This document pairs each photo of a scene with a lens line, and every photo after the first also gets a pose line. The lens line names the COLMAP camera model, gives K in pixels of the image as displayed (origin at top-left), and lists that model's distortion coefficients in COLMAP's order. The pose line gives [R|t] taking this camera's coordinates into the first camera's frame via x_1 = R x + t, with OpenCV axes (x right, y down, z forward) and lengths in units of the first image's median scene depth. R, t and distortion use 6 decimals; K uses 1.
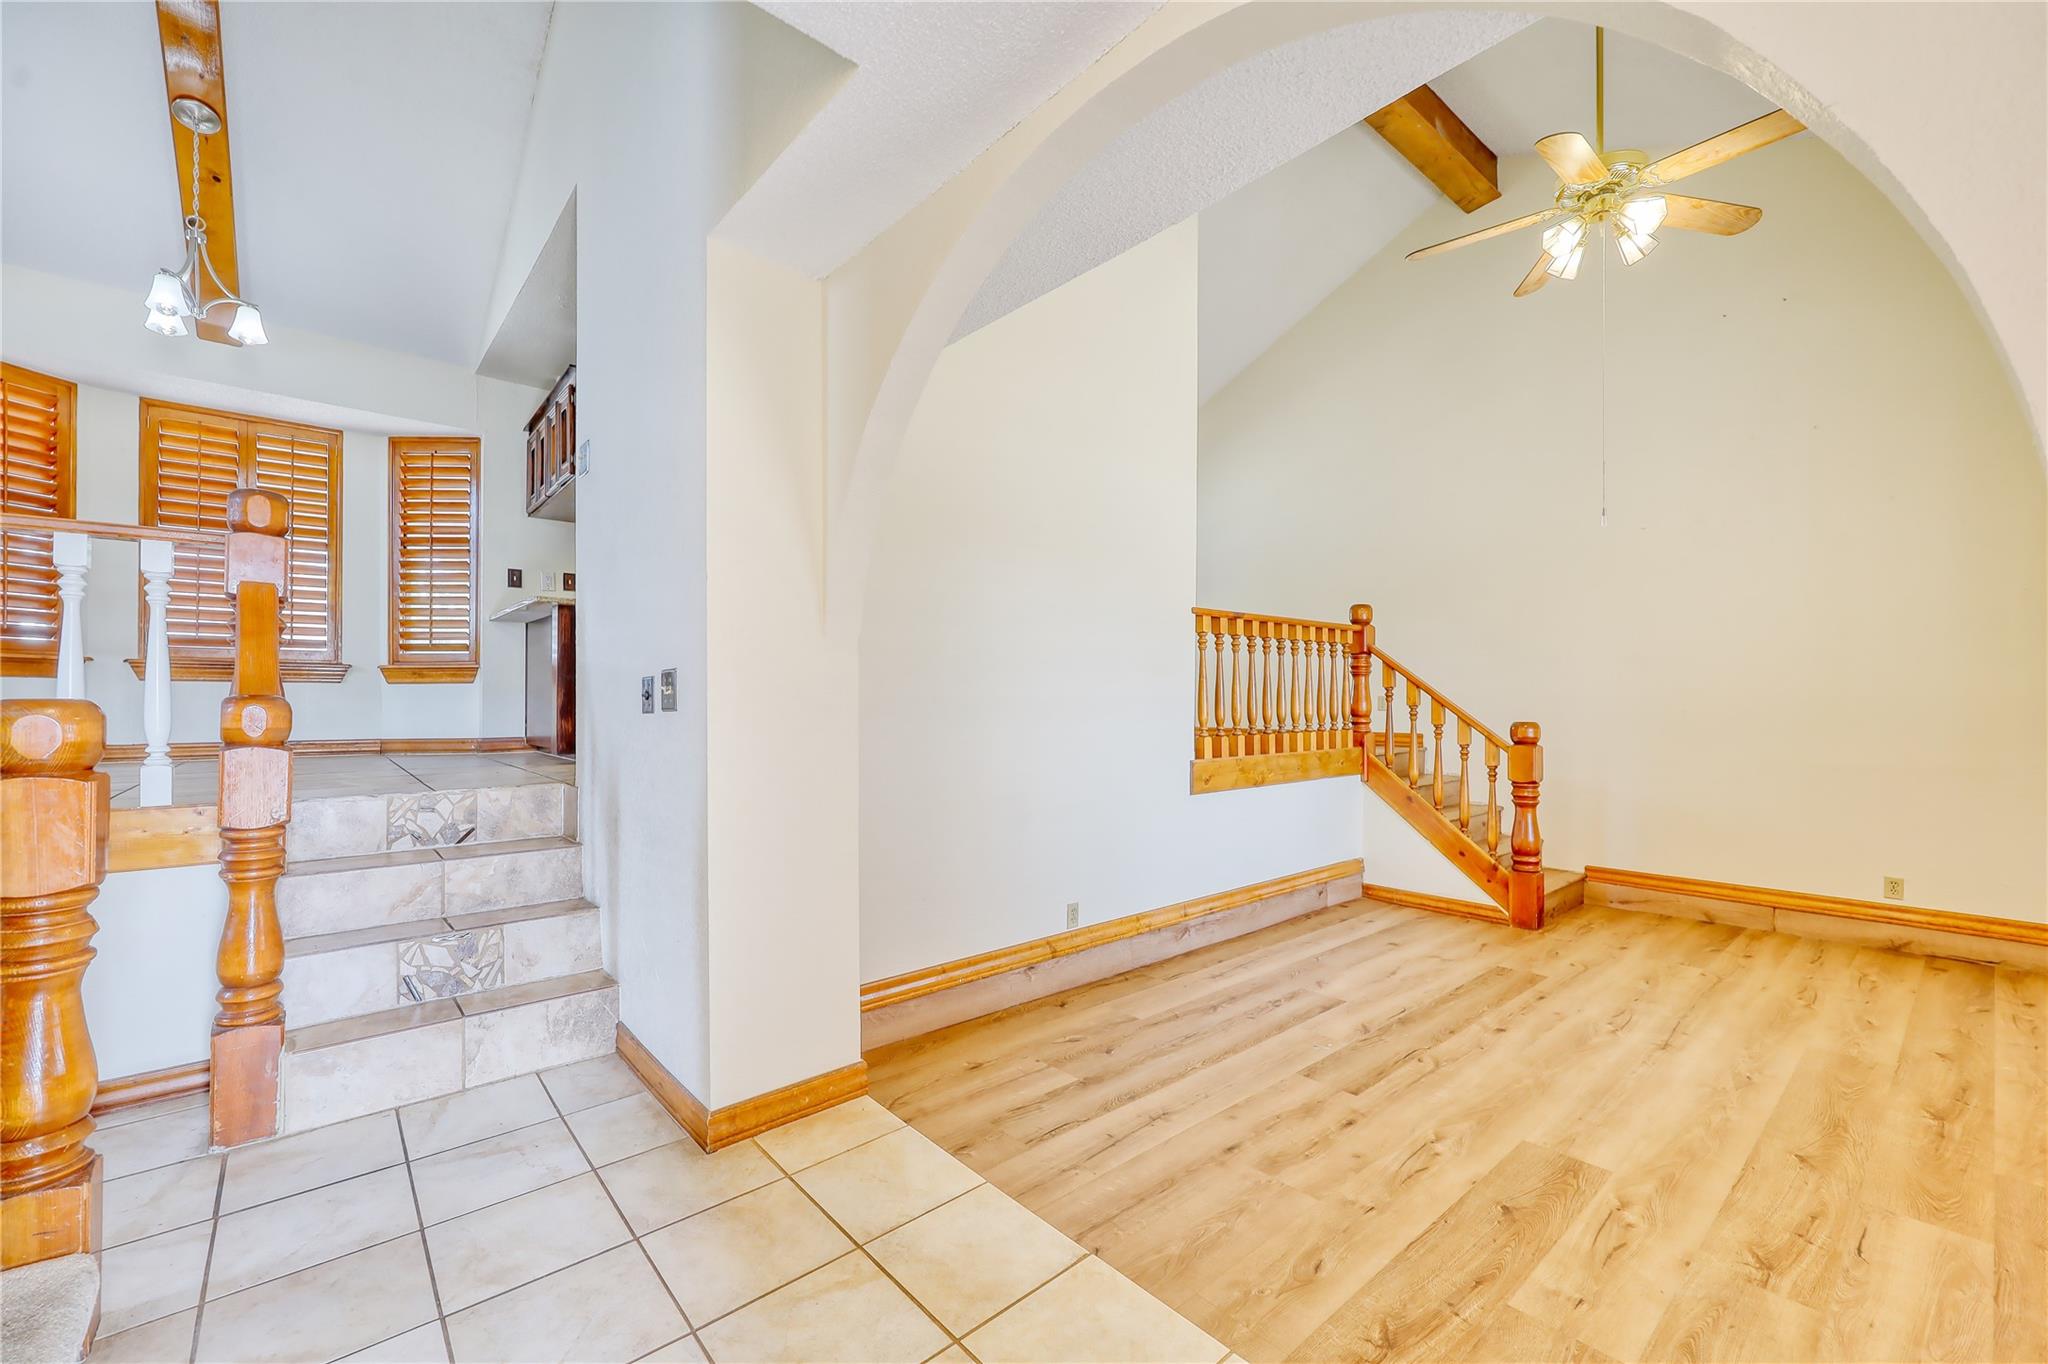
lens RADIAL K [[830.3, 0, 1025.5], [0, 830.3, 694.3], [0, 0, 1]] dist [0.001938, 0.000010]
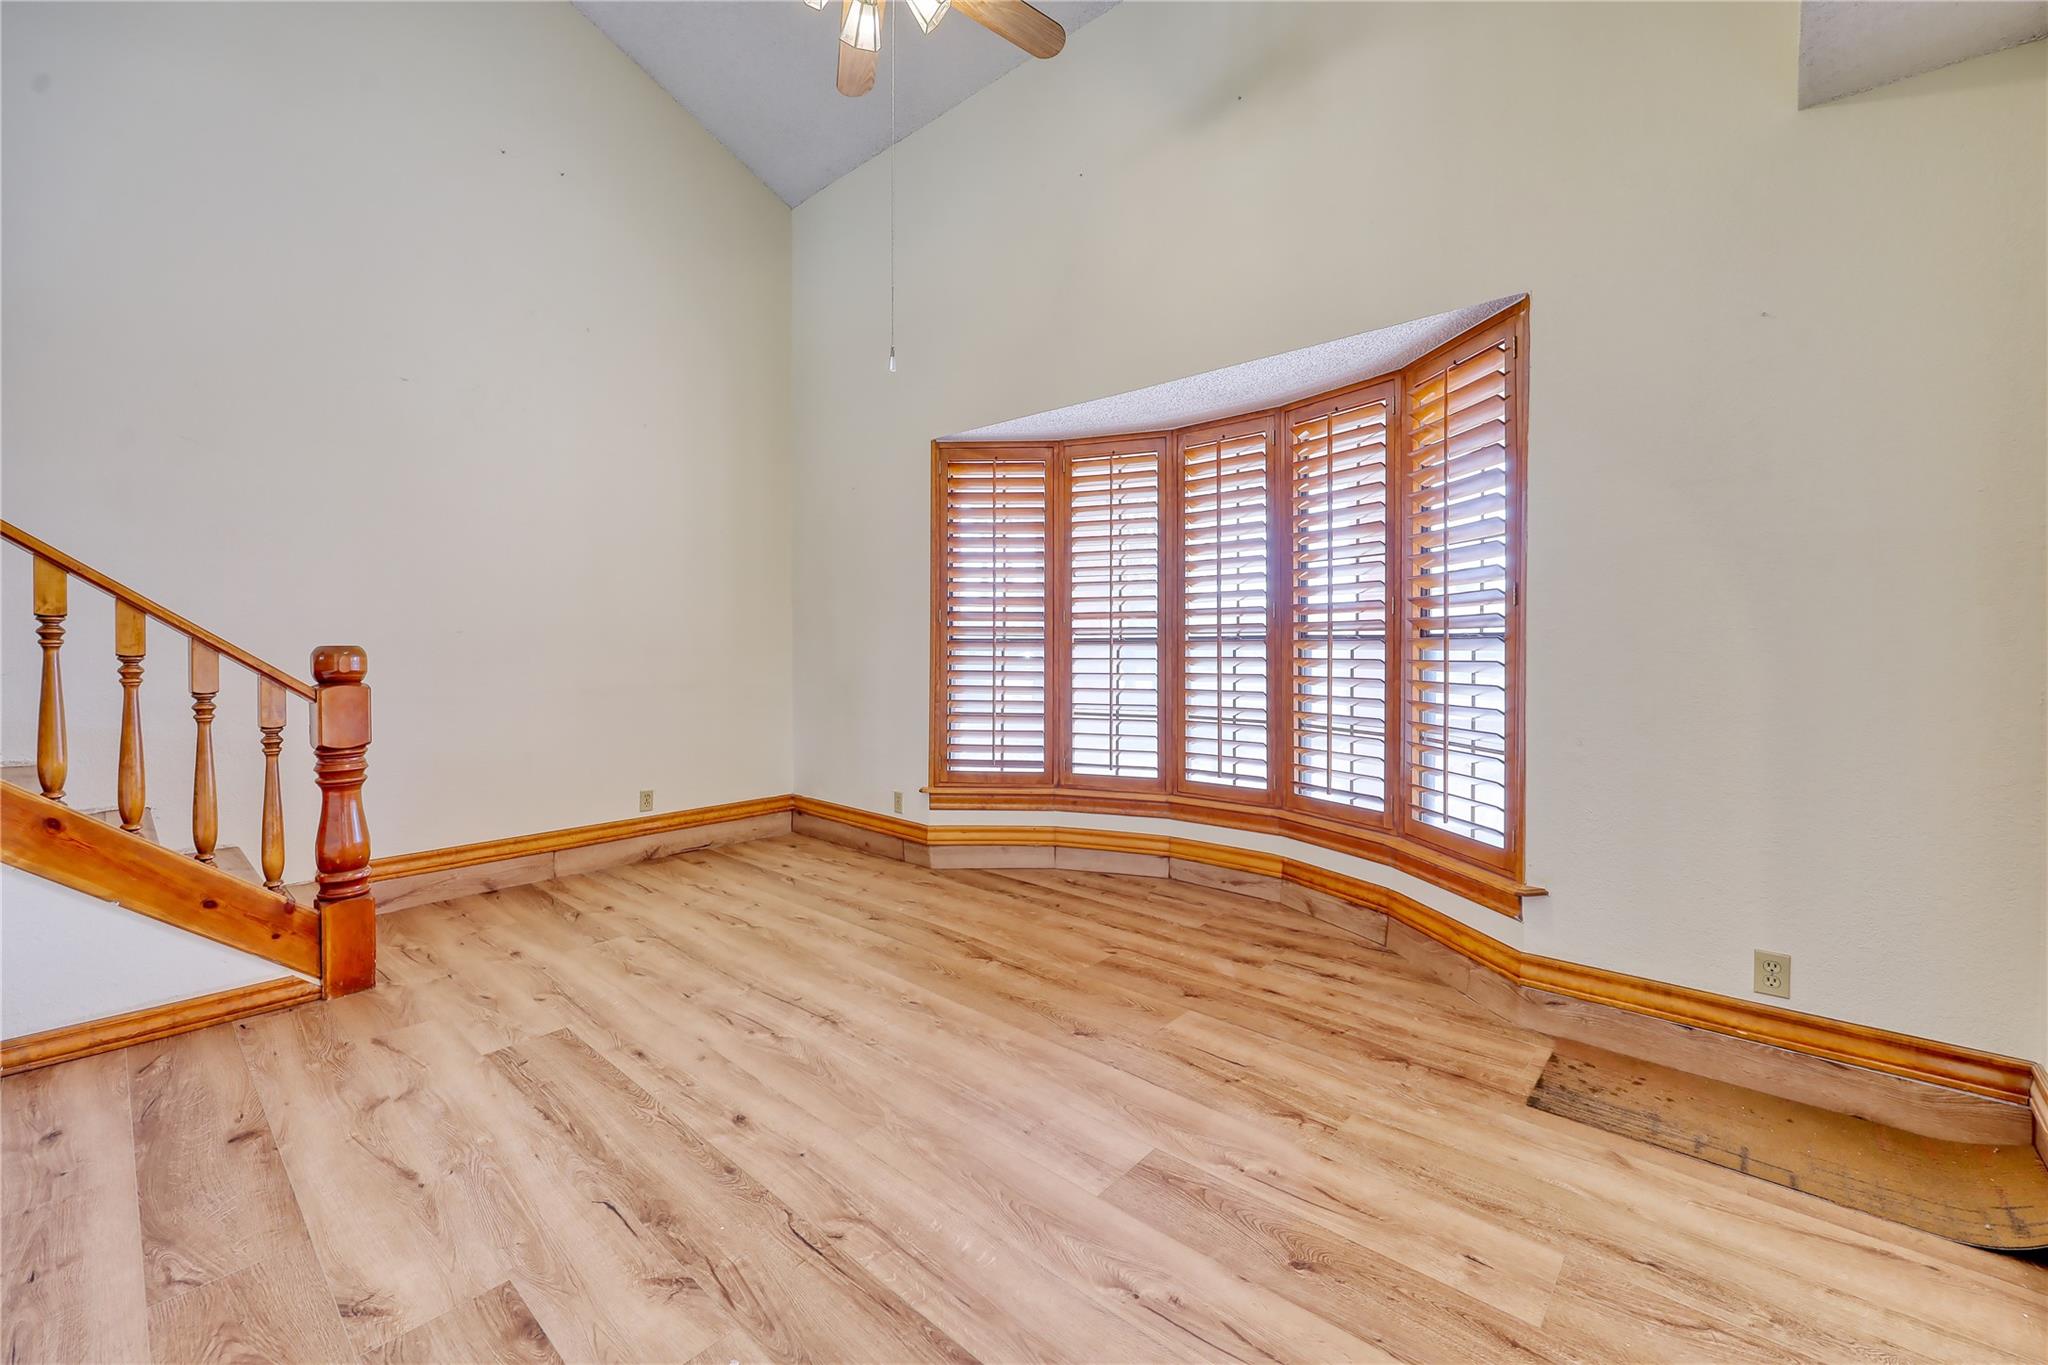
lens RADIAL K [[830.3, 0, 1024.8], [0, 830.3, 675.5], [0, 0, 1]] dist [0.001938, 0.000010]
pose [[-0.134838, -0.036560, 0.990193, -0.057475], [-0.007268, 0.999329, 0.035907, 0.036766], [-0.990841, -0.002355, -0.135013, 0.732856]]
